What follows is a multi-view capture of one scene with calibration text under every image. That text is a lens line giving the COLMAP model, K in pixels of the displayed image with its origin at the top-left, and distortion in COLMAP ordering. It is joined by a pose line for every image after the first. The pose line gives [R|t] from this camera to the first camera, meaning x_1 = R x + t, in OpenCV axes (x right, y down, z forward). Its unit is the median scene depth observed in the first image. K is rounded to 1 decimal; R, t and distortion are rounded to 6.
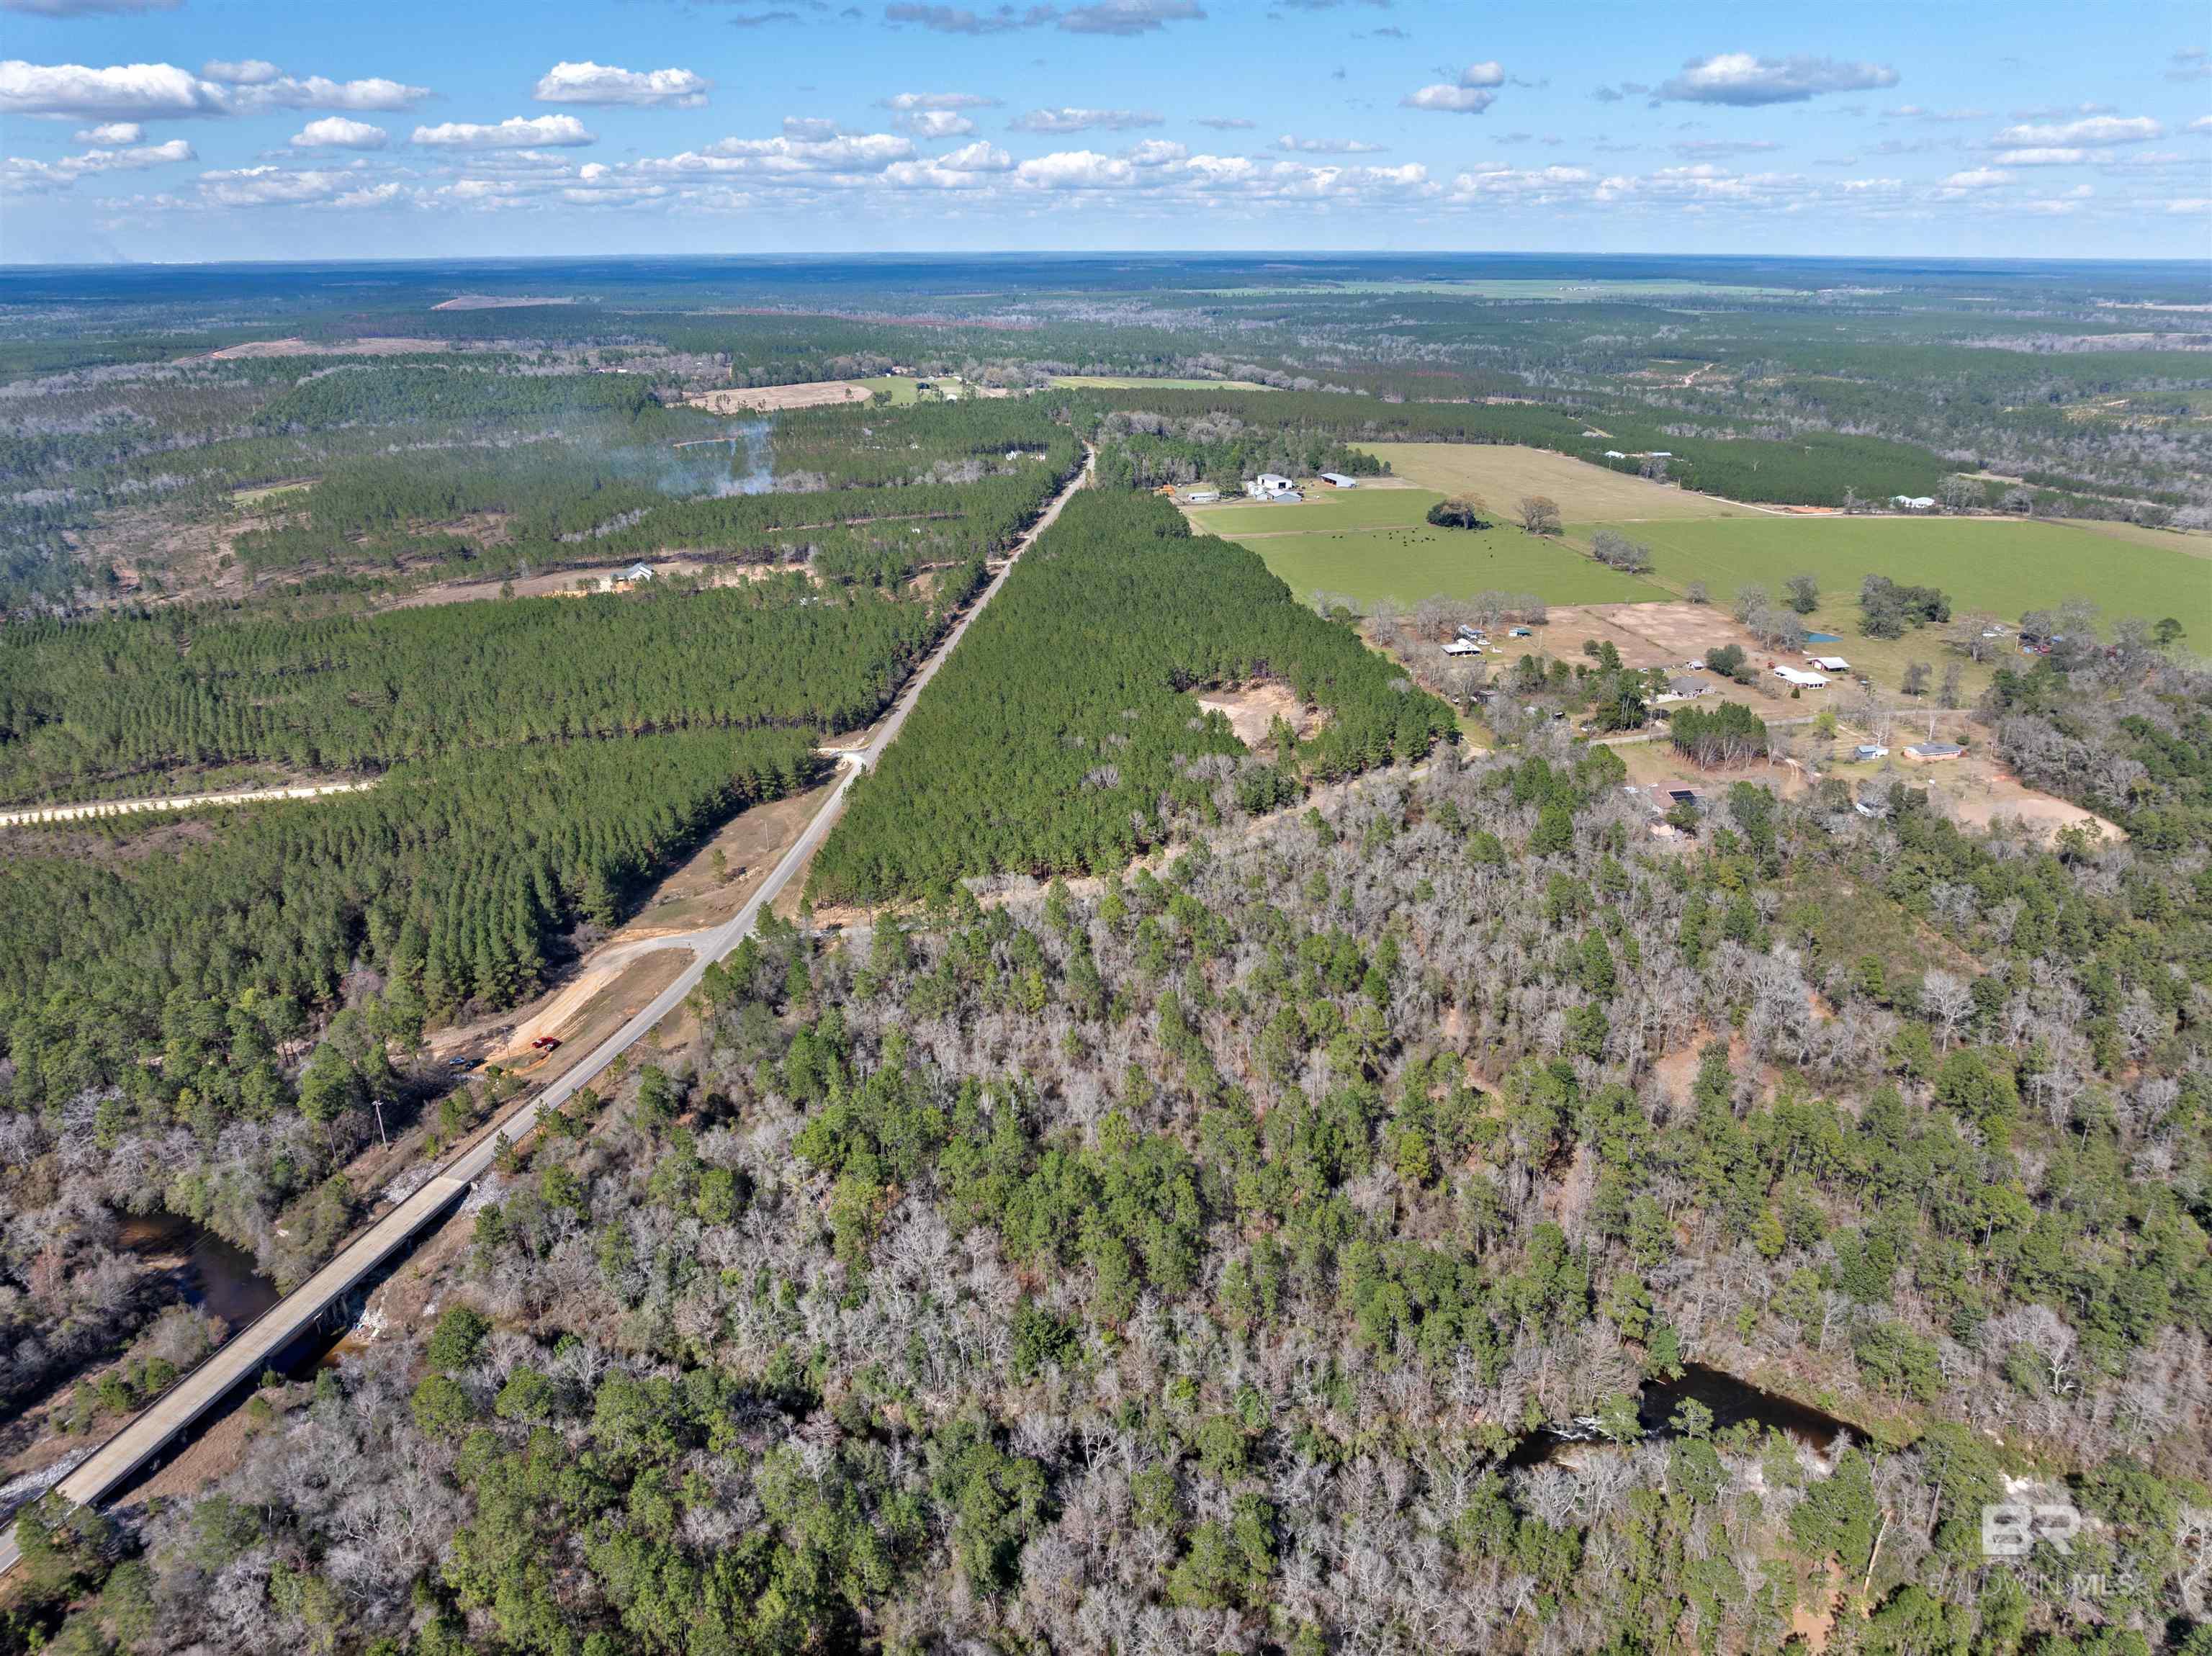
lens RADIAL K [[1658.9, 0, 1106.0], [0, 1658.9, 828.0], [0, 0, 1]] dist [-0.079411, 0.048052]
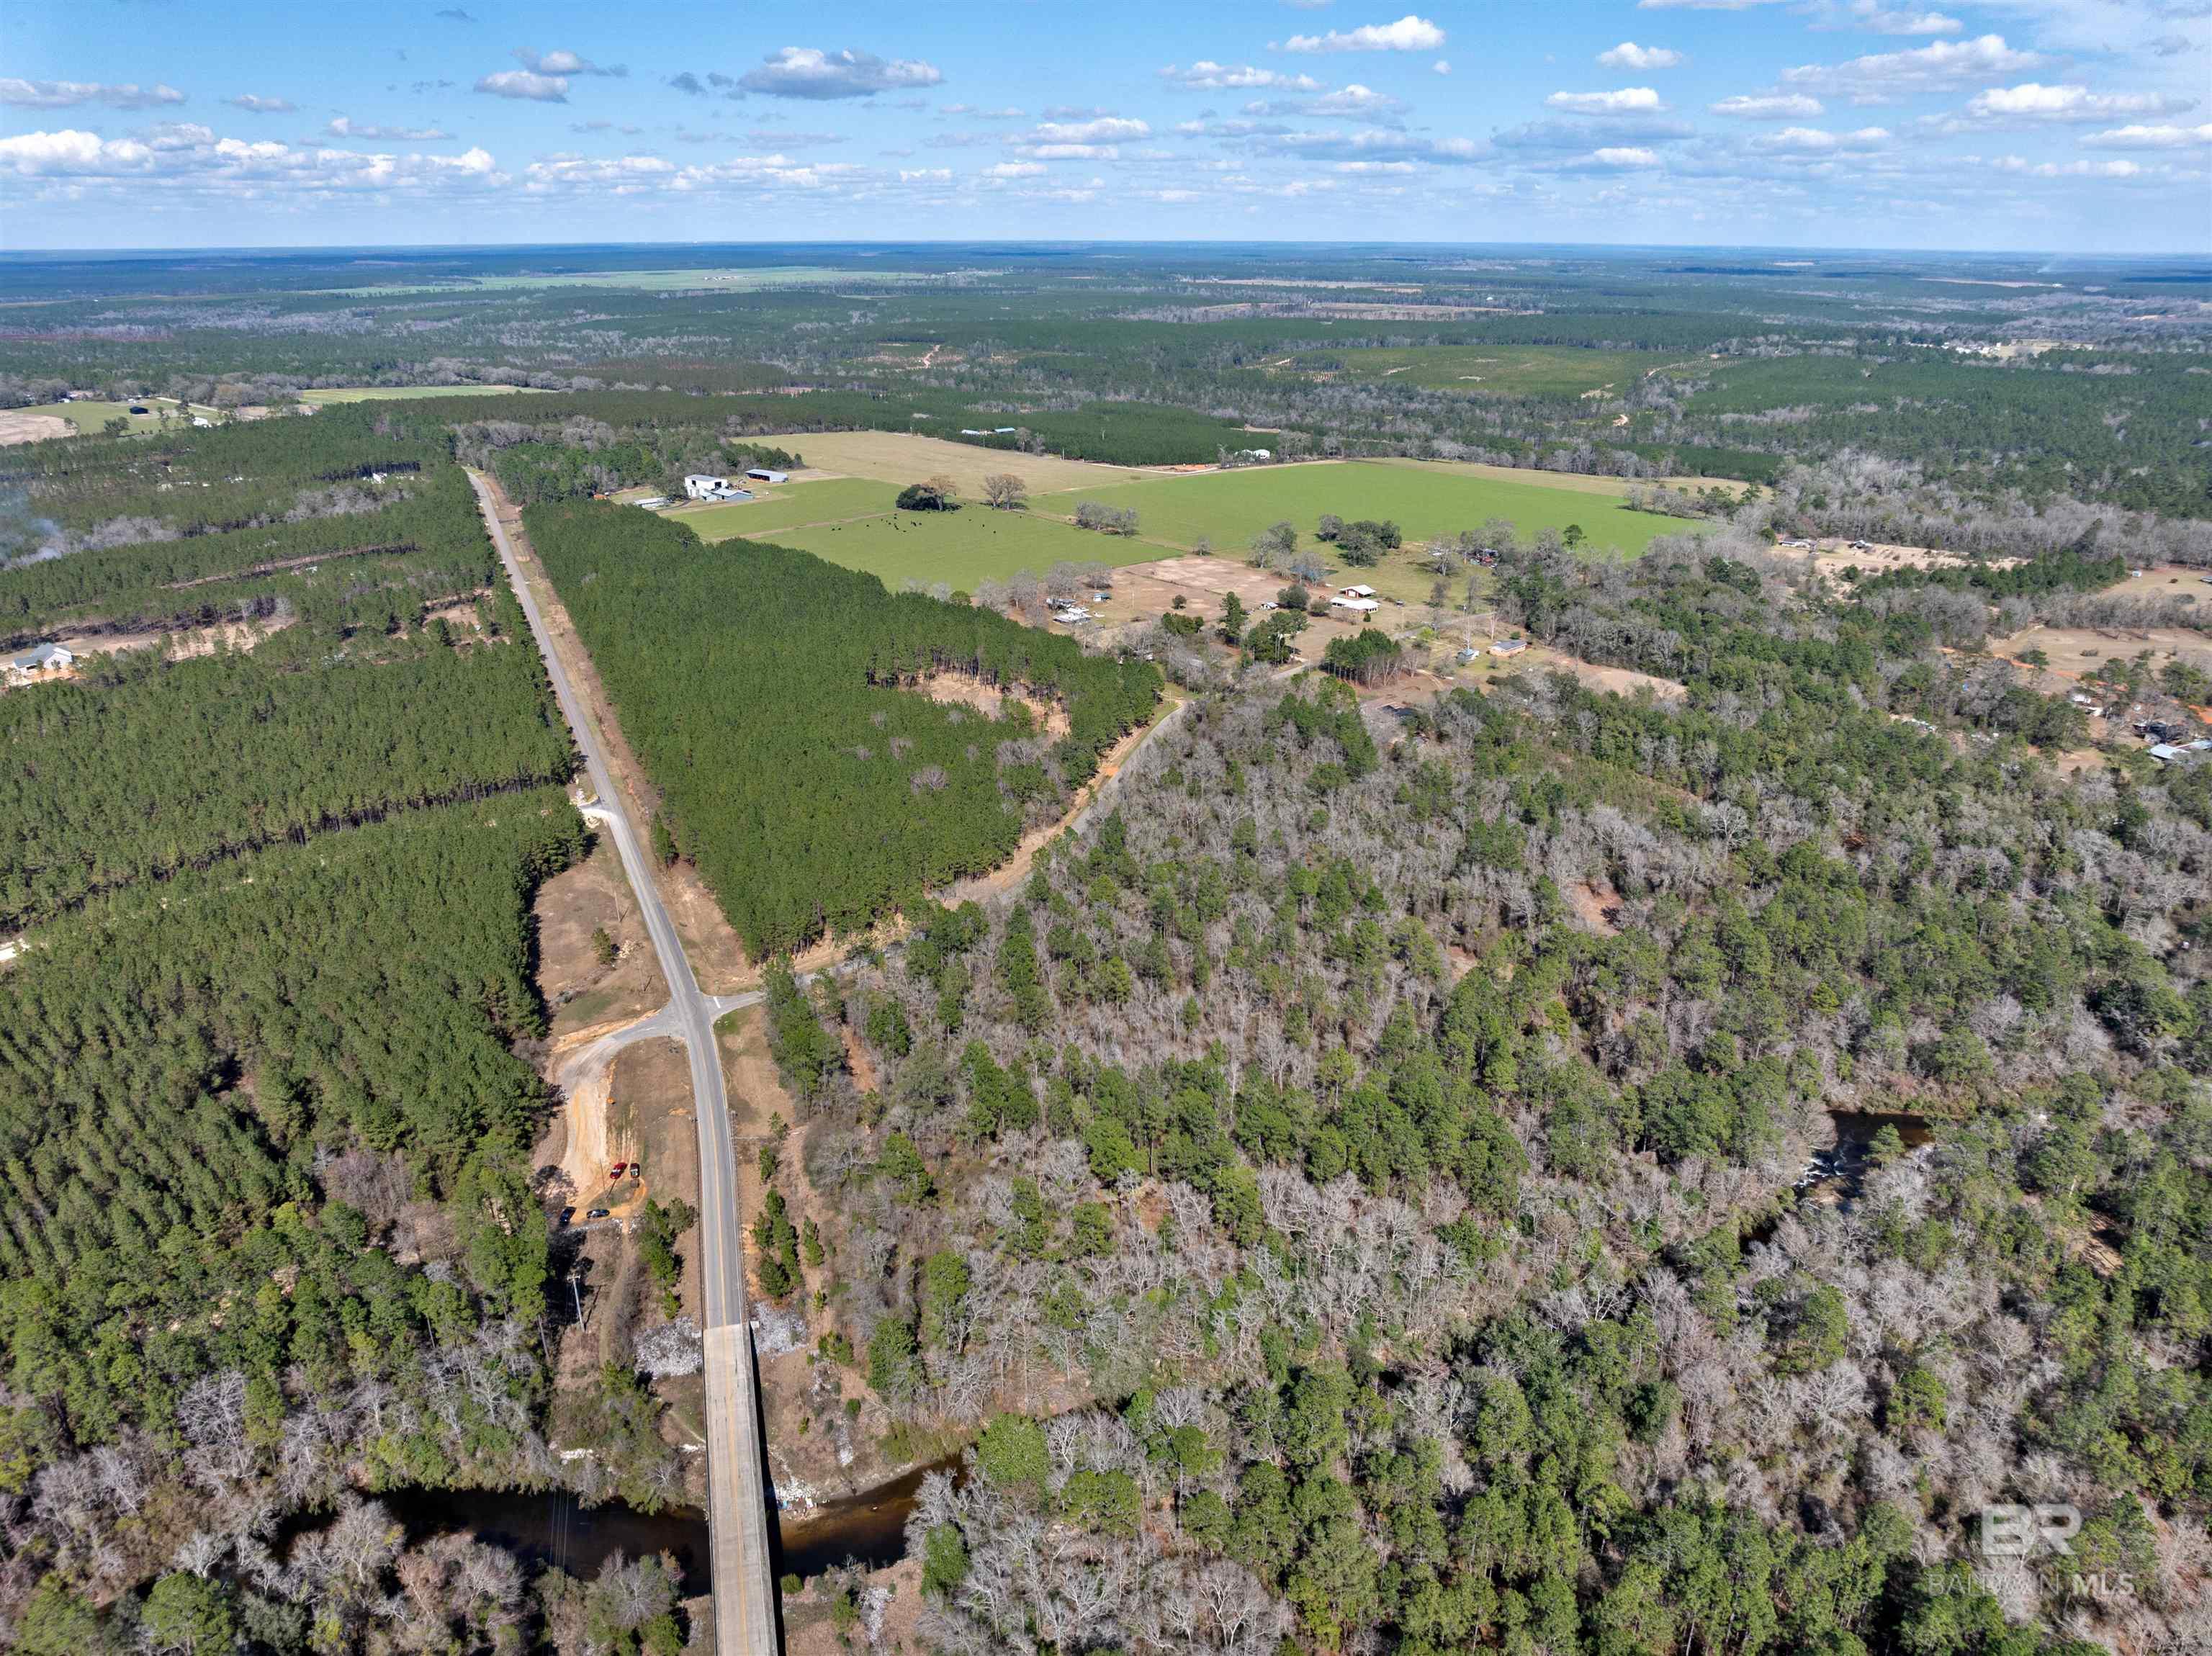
lens RADIAL K [[1658.9, 0, 1106.0], [0, 1658.9, 828.0], [0, 0, 1]] dist [-0.079411, 0.048052]
pose [[0.838479, -0.179142, 0.514647, -0.119444], [0.175912, 0.982839, 0.055511, -0.010655], [-0.515759, 0.043988, 0.855604, 0.027710]]
